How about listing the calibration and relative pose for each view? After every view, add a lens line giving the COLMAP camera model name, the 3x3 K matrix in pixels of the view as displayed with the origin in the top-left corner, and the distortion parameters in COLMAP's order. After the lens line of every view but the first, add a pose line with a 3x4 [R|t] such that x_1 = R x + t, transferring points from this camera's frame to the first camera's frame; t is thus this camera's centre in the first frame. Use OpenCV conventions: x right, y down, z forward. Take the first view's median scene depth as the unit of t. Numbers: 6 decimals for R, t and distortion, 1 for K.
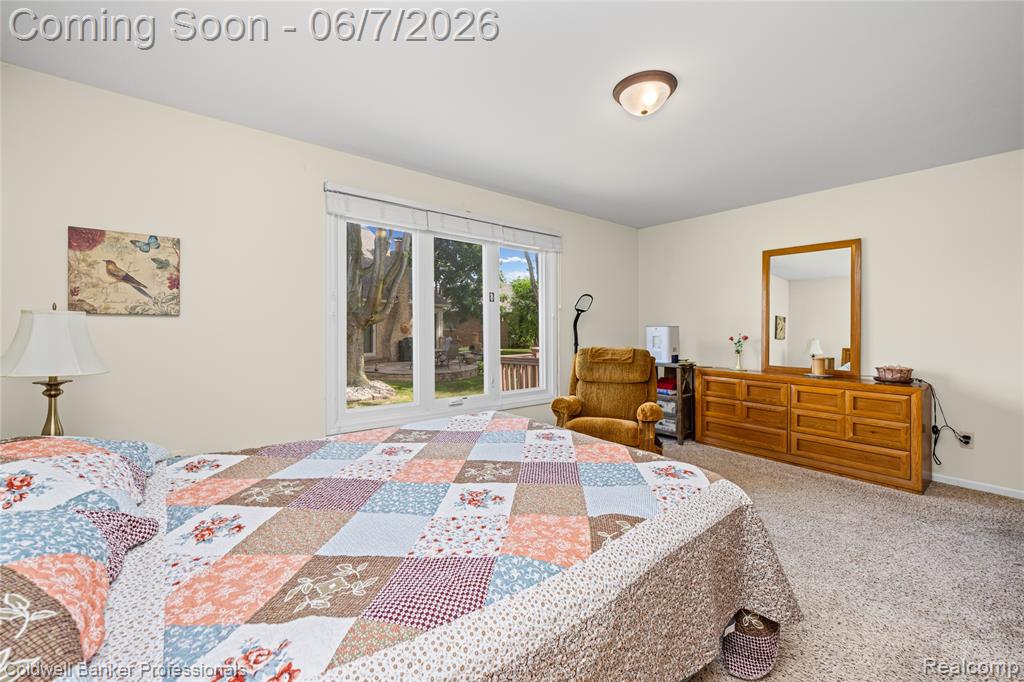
lens RADIAL K [[389.8, 0, 509.0], [0, 389.8, 329.0], [0, 0, 1]] dist [0.001338, -0.000026]
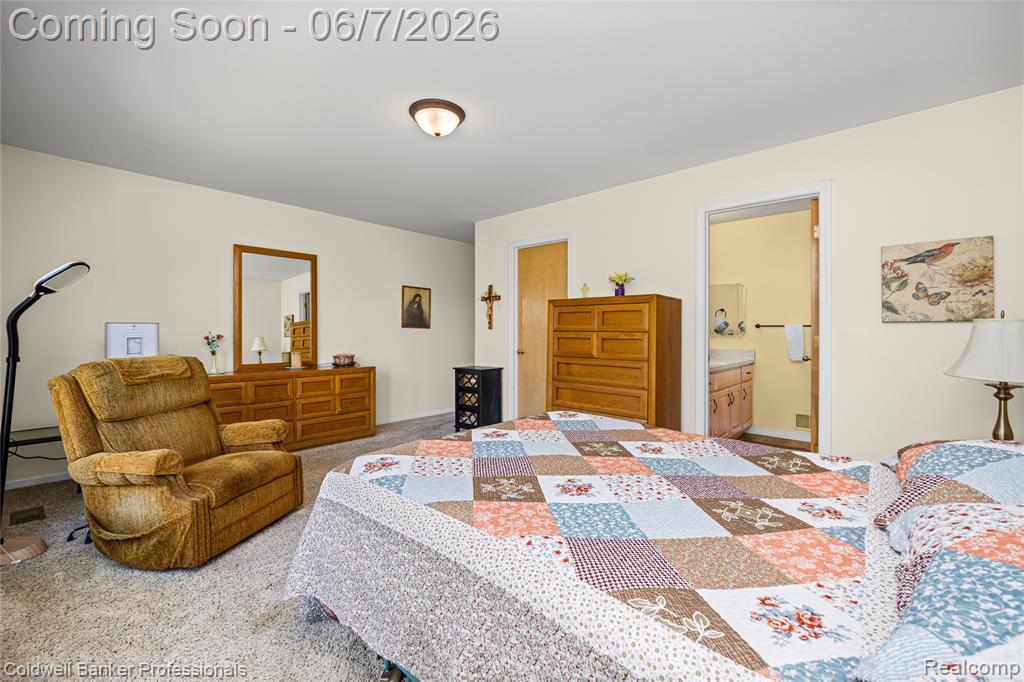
lens RADIAL K [[409.7, 0, 509.0], [0, 409.7, 333.8], [0, 0, 1]] dist [-0.018931, 0.000030]
pose [[-0.115303, -0.014949, 0.993218, -1.362550], [-0.003062, 0.999887, 0.014694, -0.000426], [-0.993326, -0.001347, -0.115336, 1.545910]]
